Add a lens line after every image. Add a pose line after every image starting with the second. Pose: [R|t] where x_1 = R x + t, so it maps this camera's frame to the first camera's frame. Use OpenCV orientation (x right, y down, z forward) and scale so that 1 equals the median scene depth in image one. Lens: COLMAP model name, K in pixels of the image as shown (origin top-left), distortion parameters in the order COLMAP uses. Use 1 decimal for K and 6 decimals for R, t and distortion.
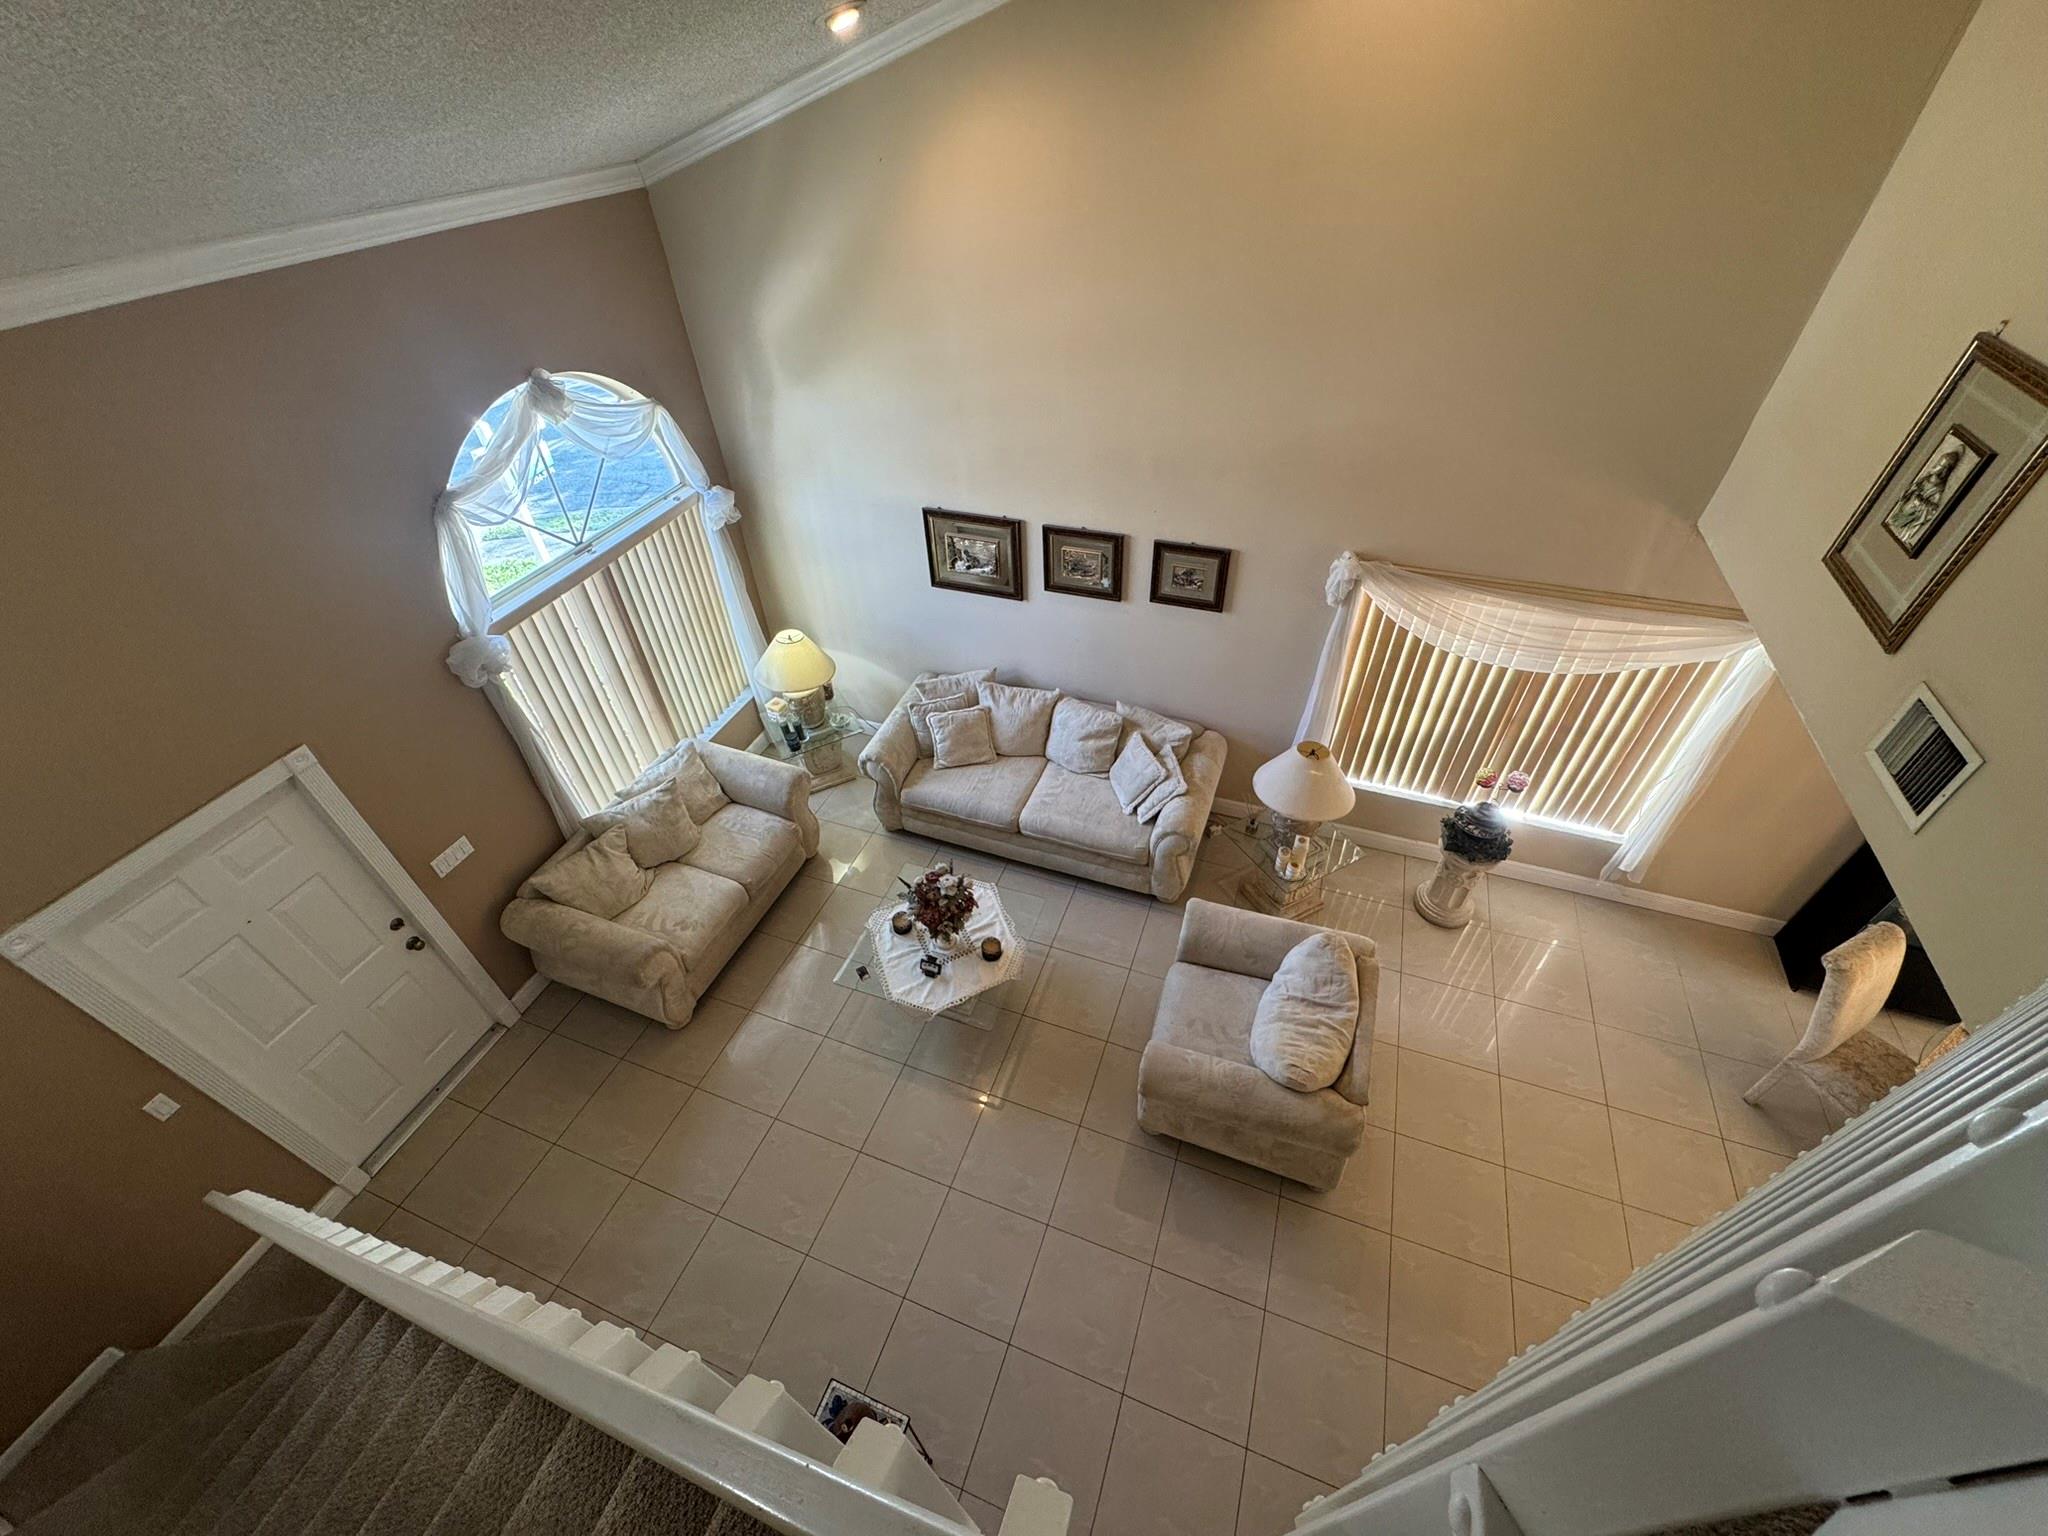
lens RADIAL K [[817.2, 0, 1023.0], [0, 817.2, 767.4], [0, 0, 1]] dist [-0.001283, 0.000274]
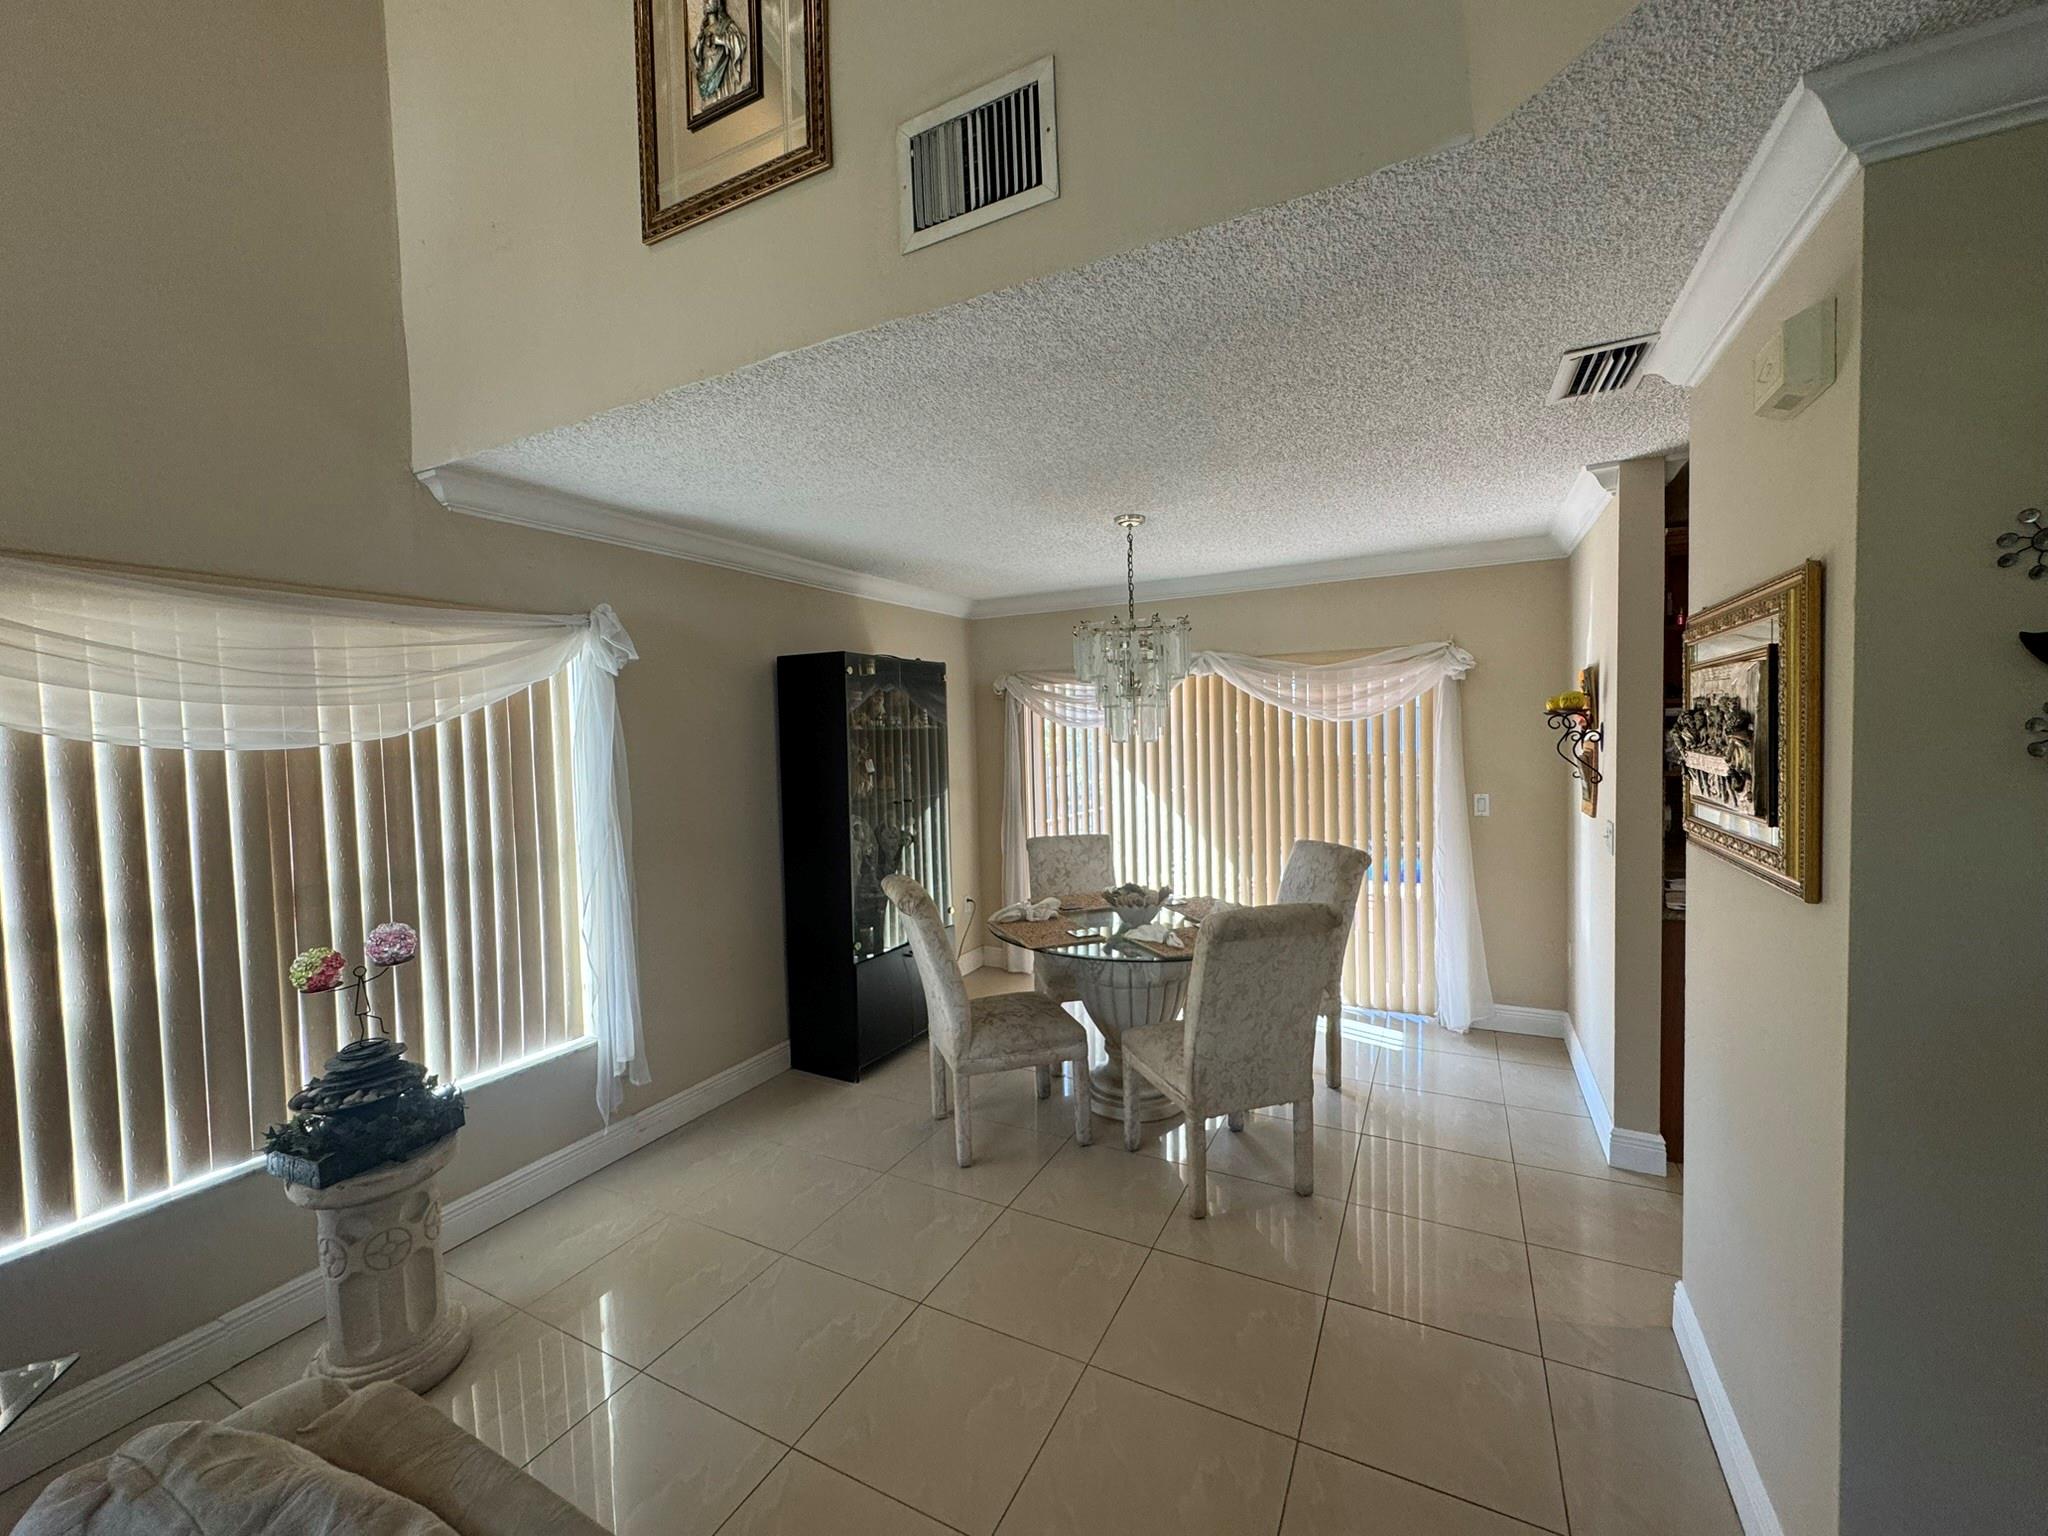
lens RADIAL K [[817.2, 0, 1023.0], [0, 817.2, 772.1], [0, 0, 1]] dist [-0.001283, 0.000274]
pose [[0.123635, -0.021411, 0.992097, 0.174060], [0.677703, 0.732124, -0.068655, 0.214461], [-0.724868, 0.680835, 0.105026, 0.585561]]
